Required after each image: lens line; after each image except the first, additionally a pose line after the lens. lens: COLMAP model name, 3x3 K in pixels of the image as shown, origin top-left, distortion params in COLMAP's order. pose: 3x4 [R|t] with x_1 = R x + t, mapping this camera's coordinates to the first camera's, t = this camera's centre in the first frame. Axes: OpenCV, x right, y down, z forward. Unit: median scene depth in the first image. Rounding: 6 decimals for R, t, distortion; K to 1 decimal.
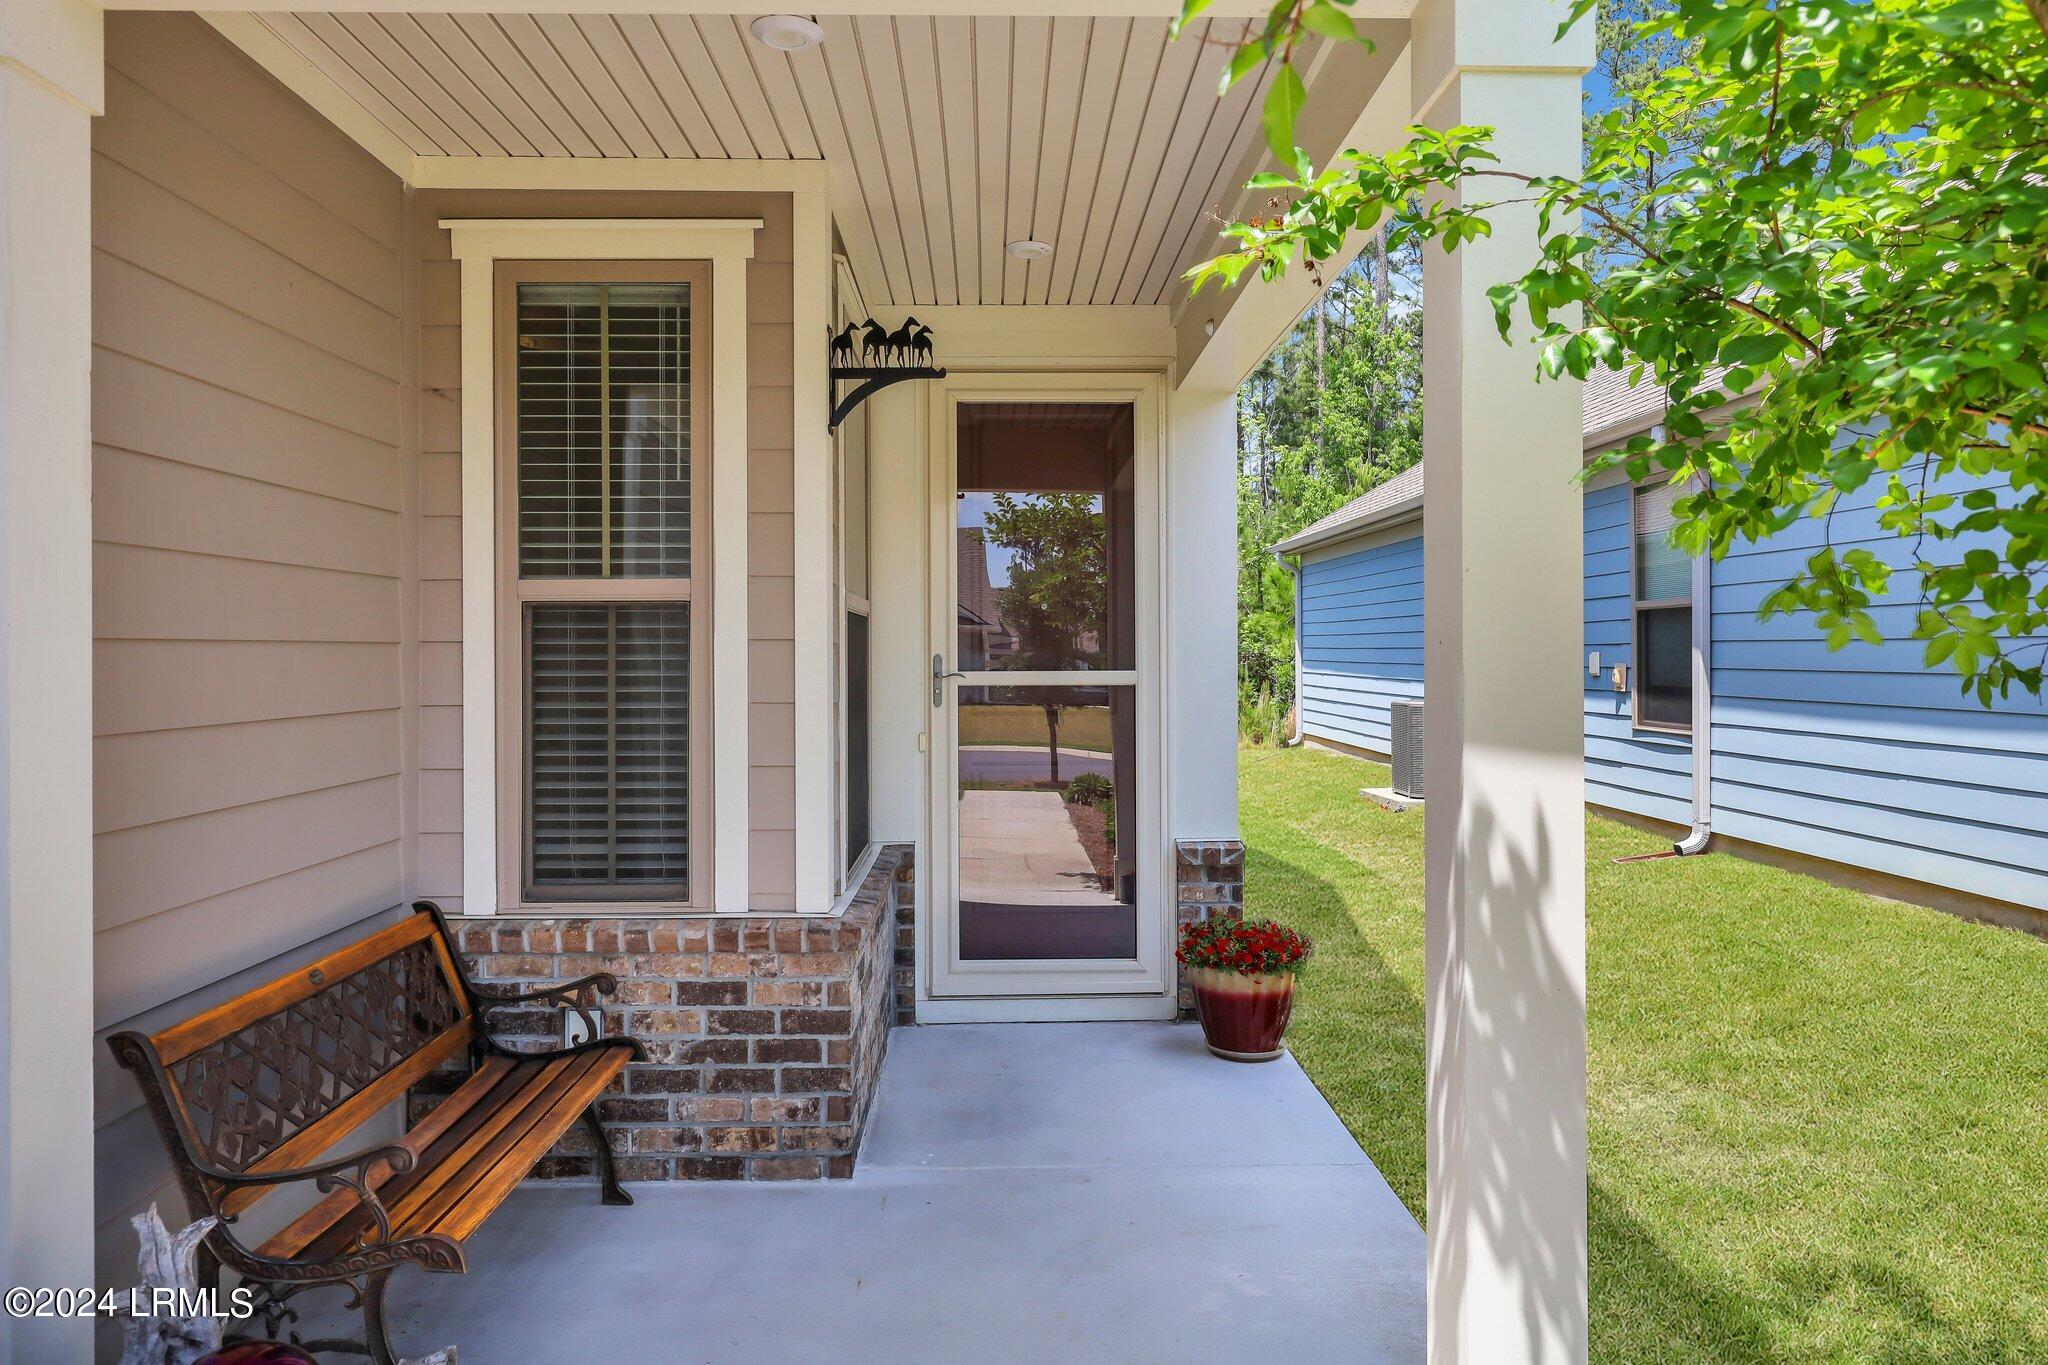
lens RADIAL K [[1396.1, 0, 1024.4], [0, 1396.1, 671.3], [0, 0, 1]] dist [0.007111, 0.001401]
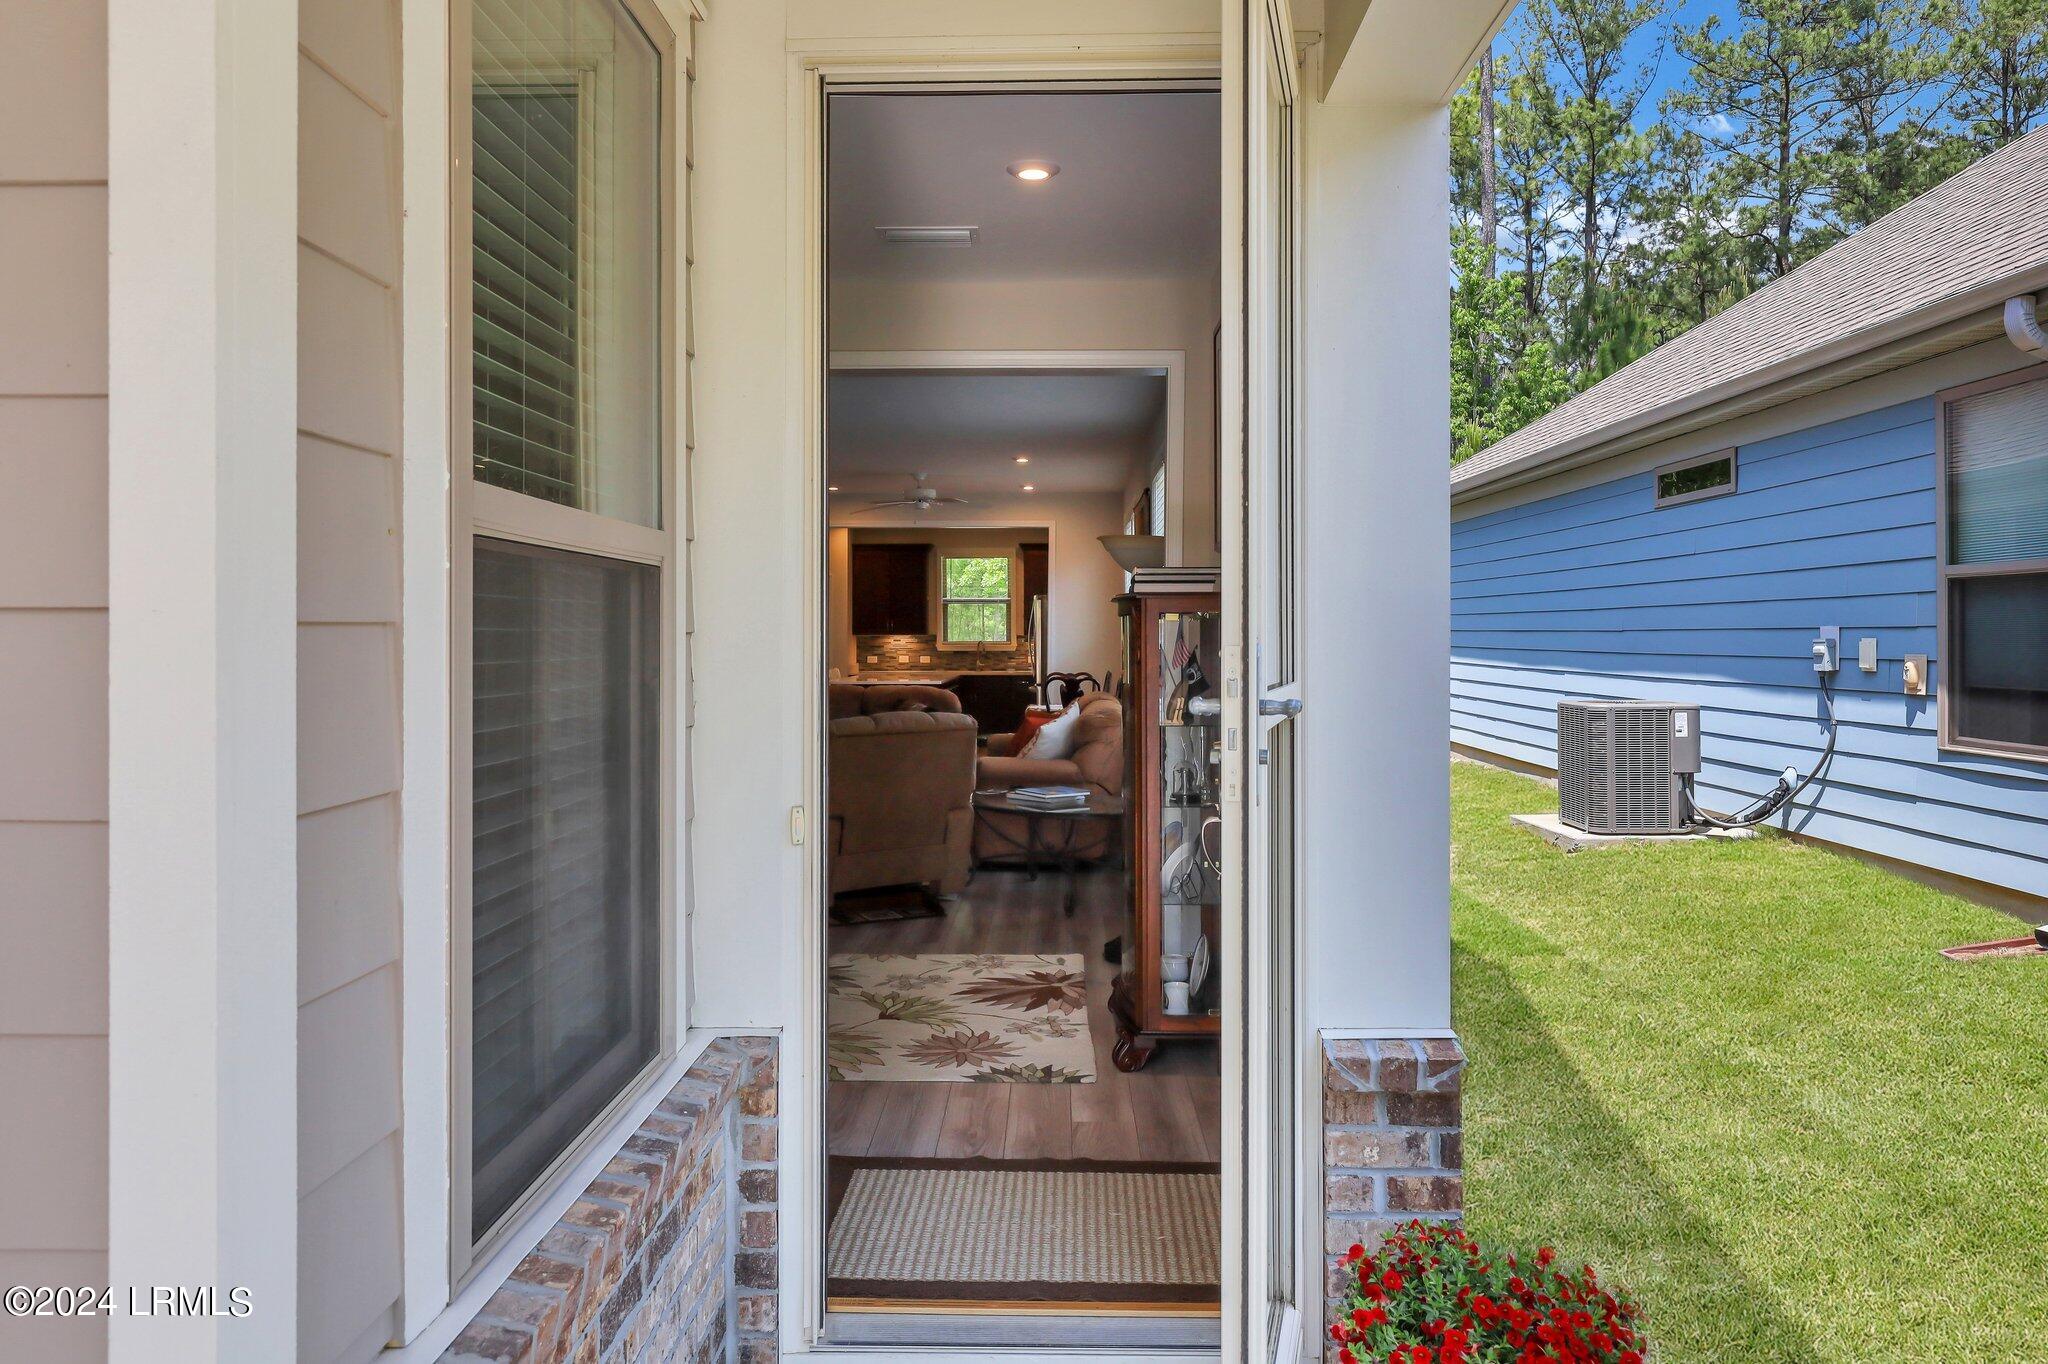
lens RADIAL K [[1396.1, 0, 1021.7], [0, 1396.1, 668.1], [0, 0, 1]] dist [0.007111, 0.001401]
pose [[0.998519, 0.006555, -0.054009, 0.016517], [-0.005795, 0.999882, 0.014209, -0.006162], [0.054096, -0.013875, 0.998439, 0.278328]]
